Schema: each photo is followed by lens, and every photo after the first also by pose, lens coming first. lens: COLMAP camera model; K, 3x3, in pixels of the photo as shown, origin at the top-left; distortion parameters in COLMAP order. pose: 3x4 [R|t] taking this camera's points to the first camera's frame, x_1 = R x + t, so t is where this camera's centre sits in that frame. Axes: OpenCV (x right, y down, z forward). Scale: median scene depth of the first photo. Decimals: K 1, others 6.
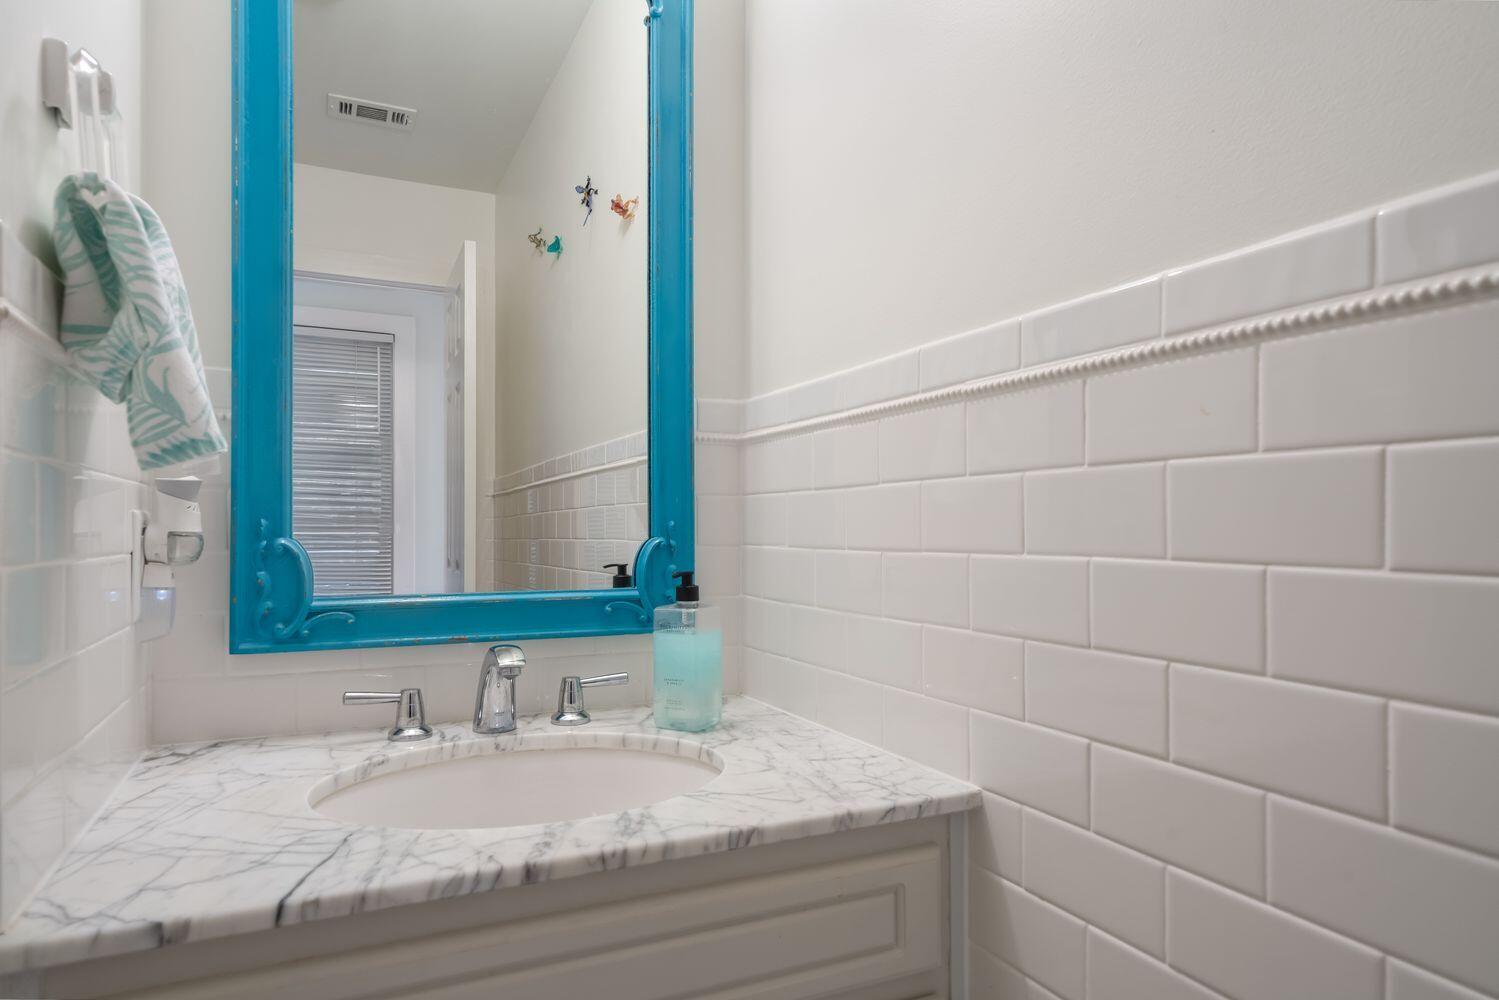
lens RADIAL K [[921.2, 0, 749.9], [0, 921.2, 522.2], [0, 0, 1]] dist [0.005061, 0.001611]
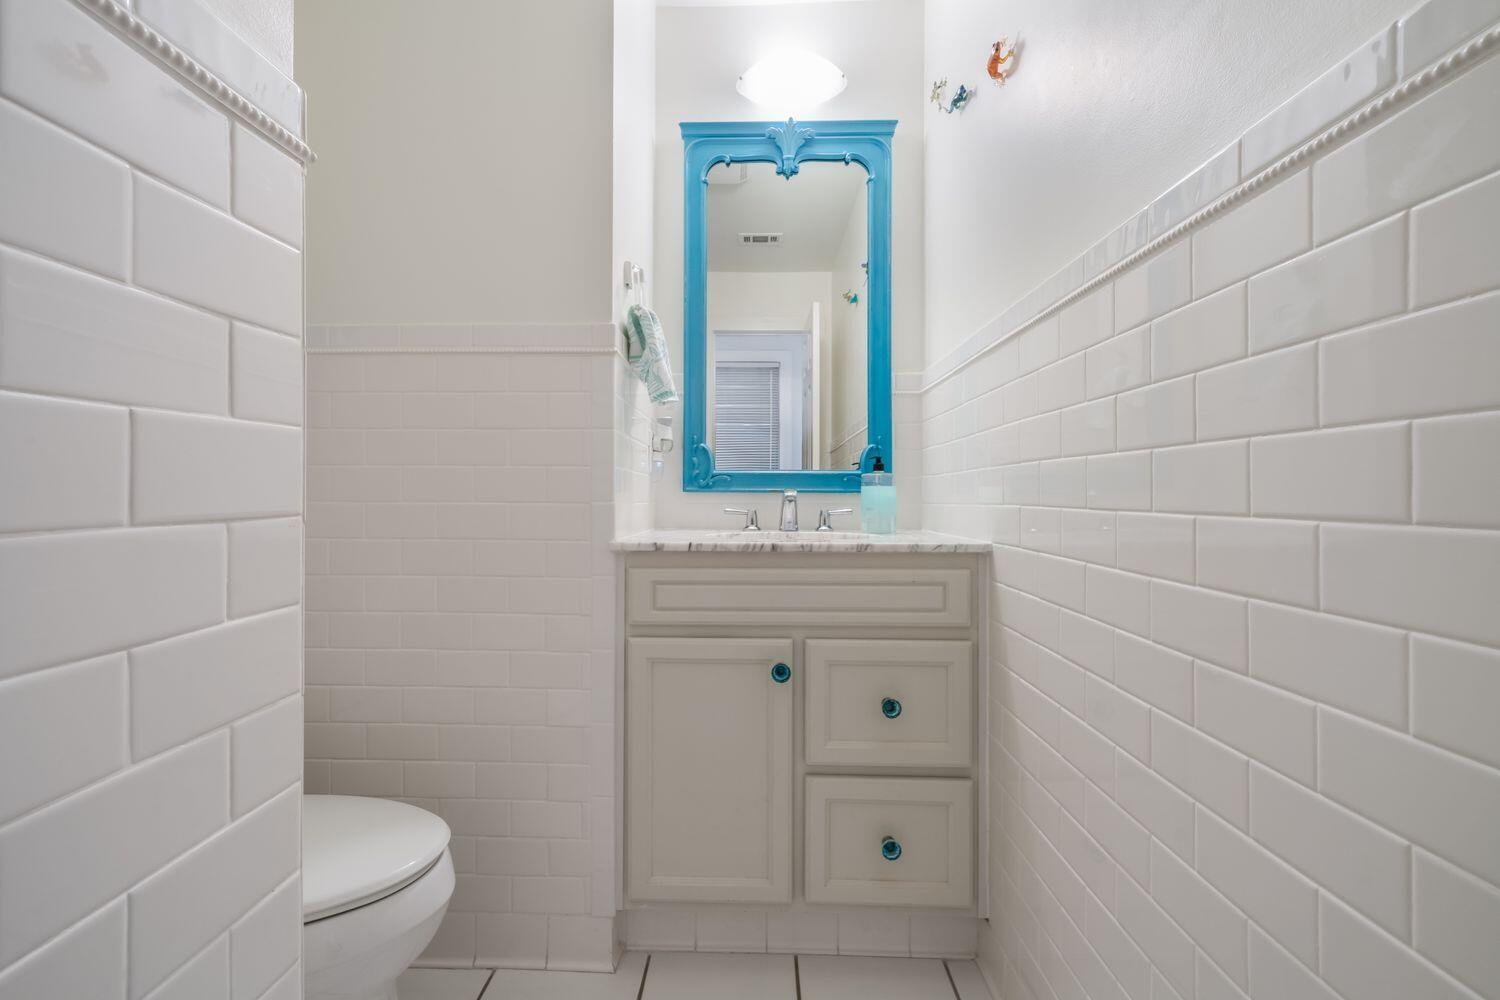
lens RADIAL K [[671.2, 0, 725.1], [0, 671.2, 498.9], [0, 0, 1]] dist [-0.000246, 0.000082]
pose [[0.886728, 0.003001, -0.462281, 0.413125], [-0.001048, 0.999989, 0.004480, 0.183523], [0.462290, -0.003488, 0.886722, -0.603712]]
